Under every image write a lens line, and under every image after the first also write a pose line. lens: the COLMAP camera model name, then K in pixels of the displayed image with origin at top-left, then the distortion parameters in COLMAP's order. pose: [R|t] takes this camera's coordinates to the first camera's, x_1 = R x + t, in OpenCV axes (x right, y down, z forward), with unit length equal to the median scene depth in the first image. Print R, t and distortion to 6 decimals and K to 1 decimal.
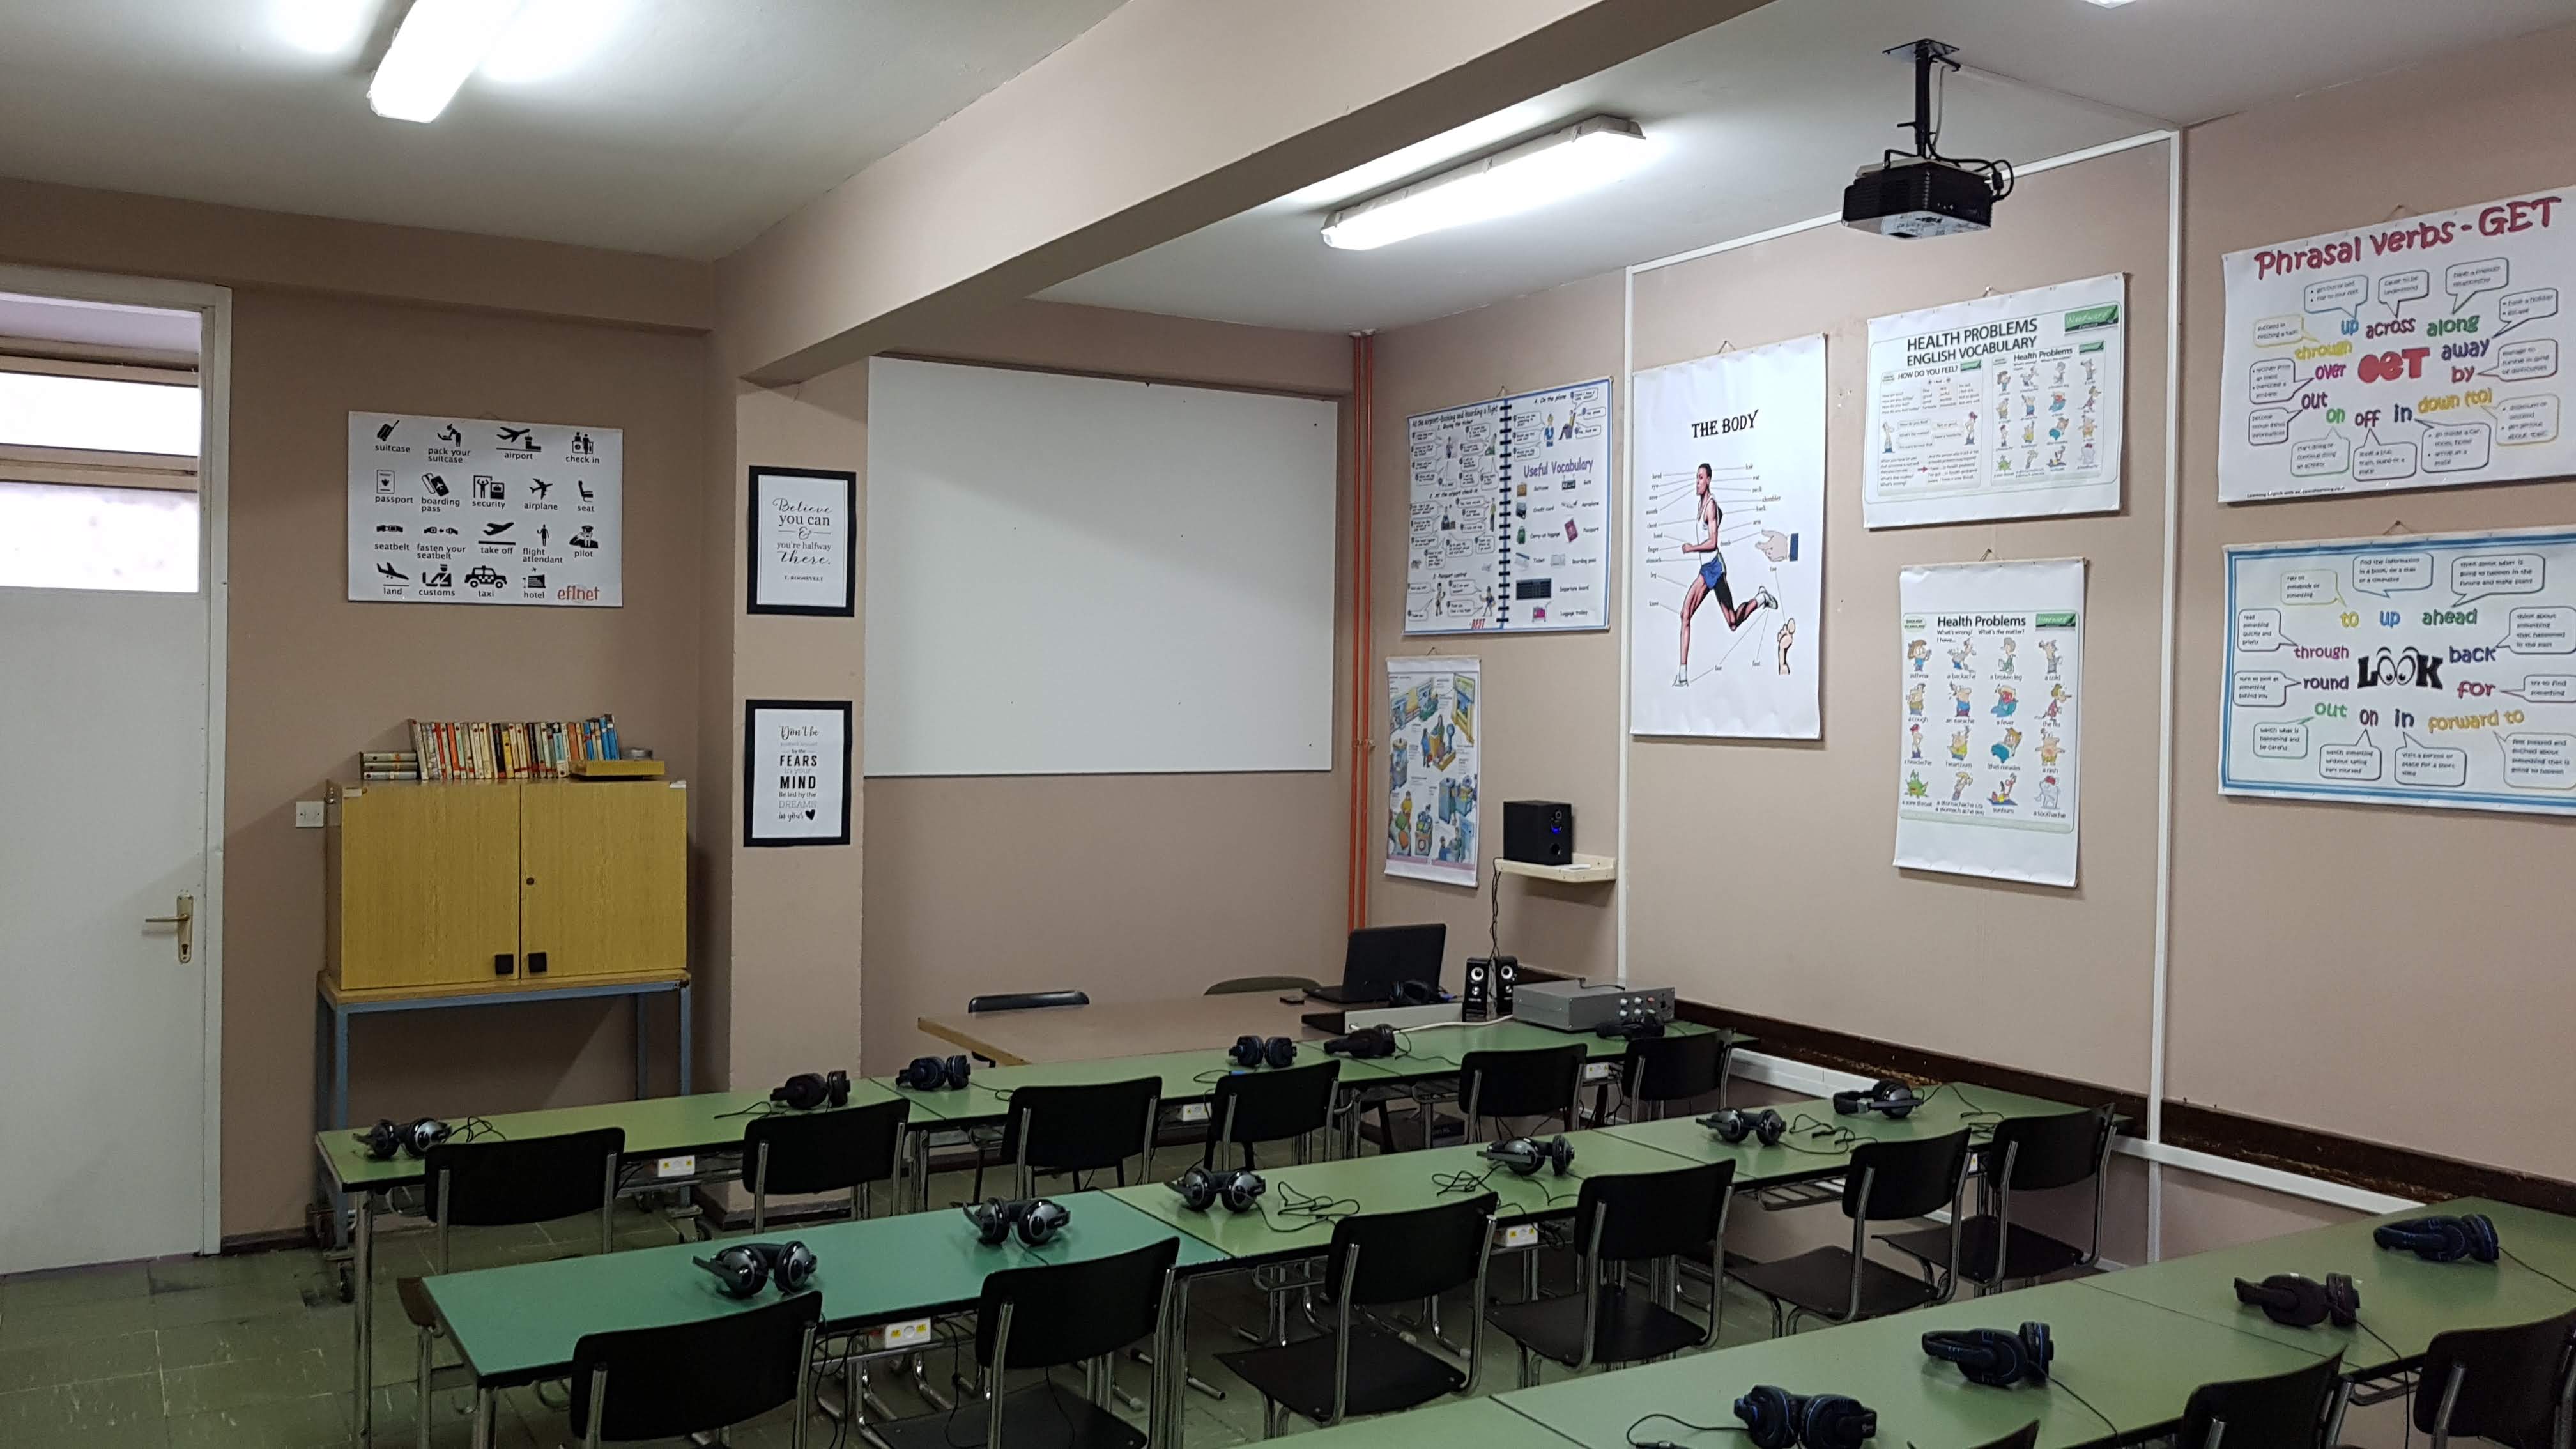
lens RADIAL K [[1946.1, 0, 1288.0], [0, 1946.1, 724.5], [0, 0, 1]] dist [-0.000698, -0.002359]
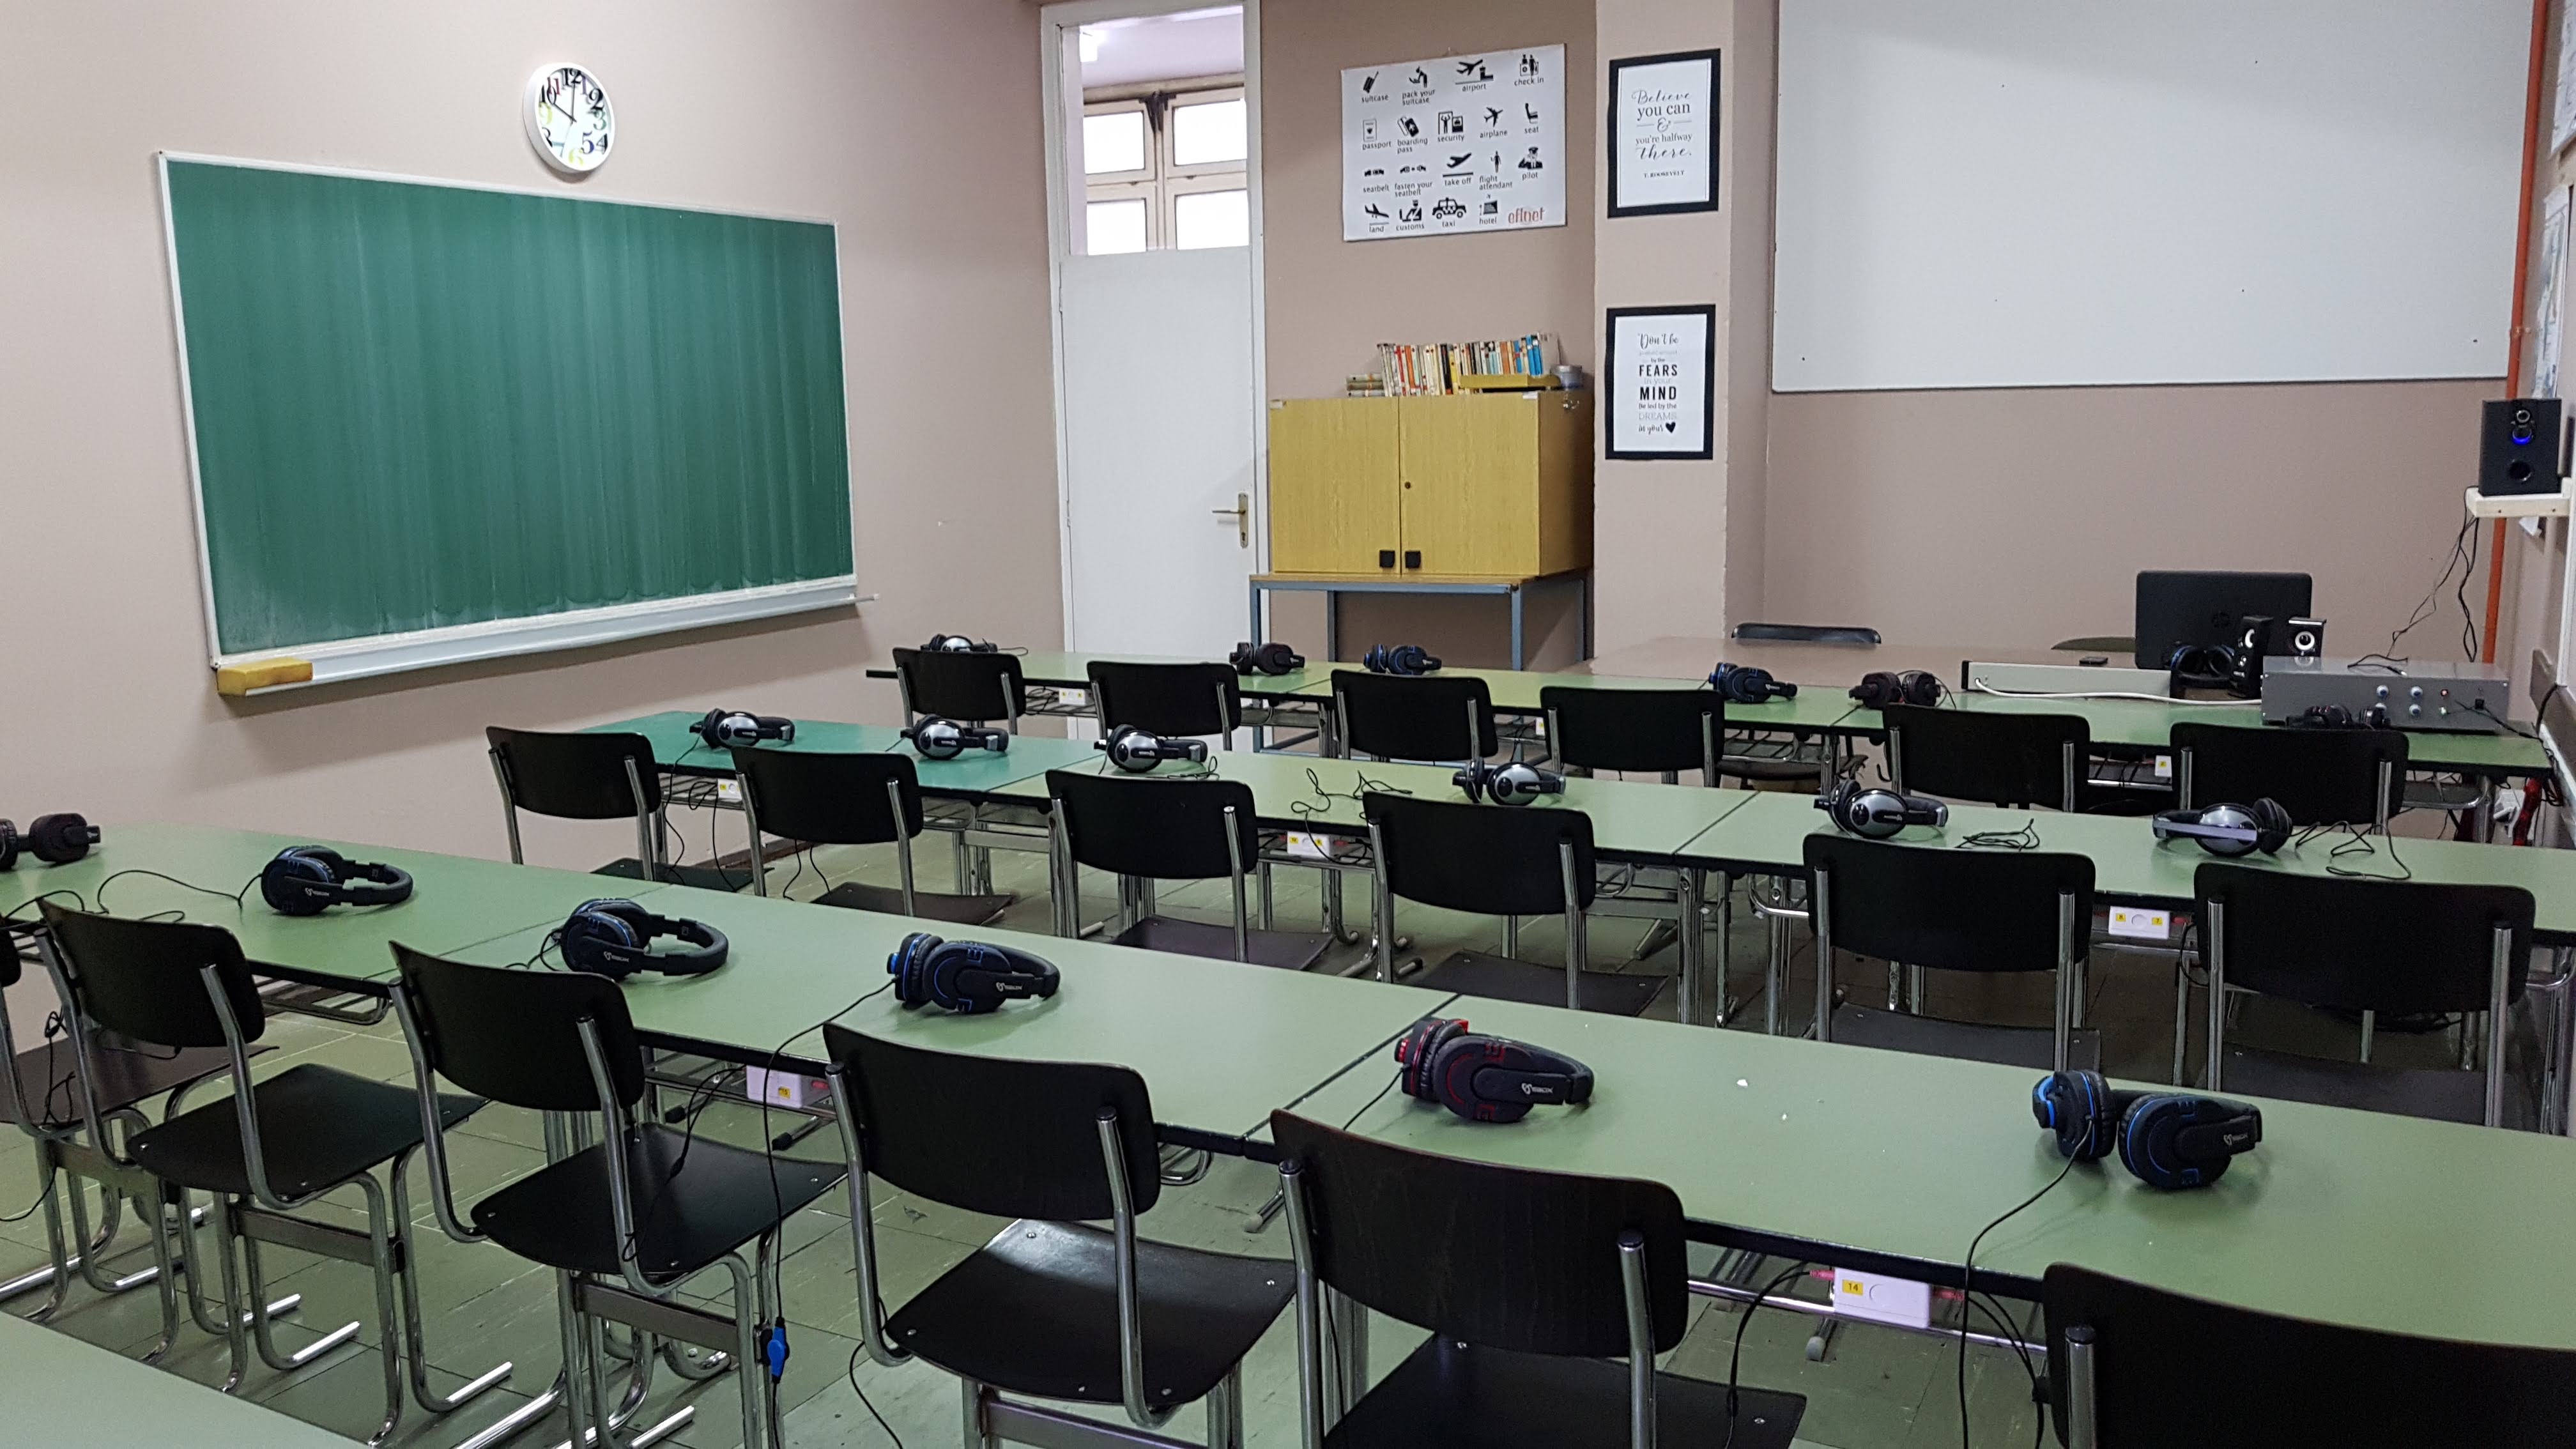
lens RADIAL K [[1946.1, 0, 1288.0], [0, 1946.1, 724.5], [0, 0, 1]] dist [-0.000698, -0.002359]
pose [[0.529815, 0.116506, -0.840073, 0.483927], [0.014789, 0.989100, 0.146501, 0.048598], [0.847984, -0.090042, 0.522317, 0.330470]]
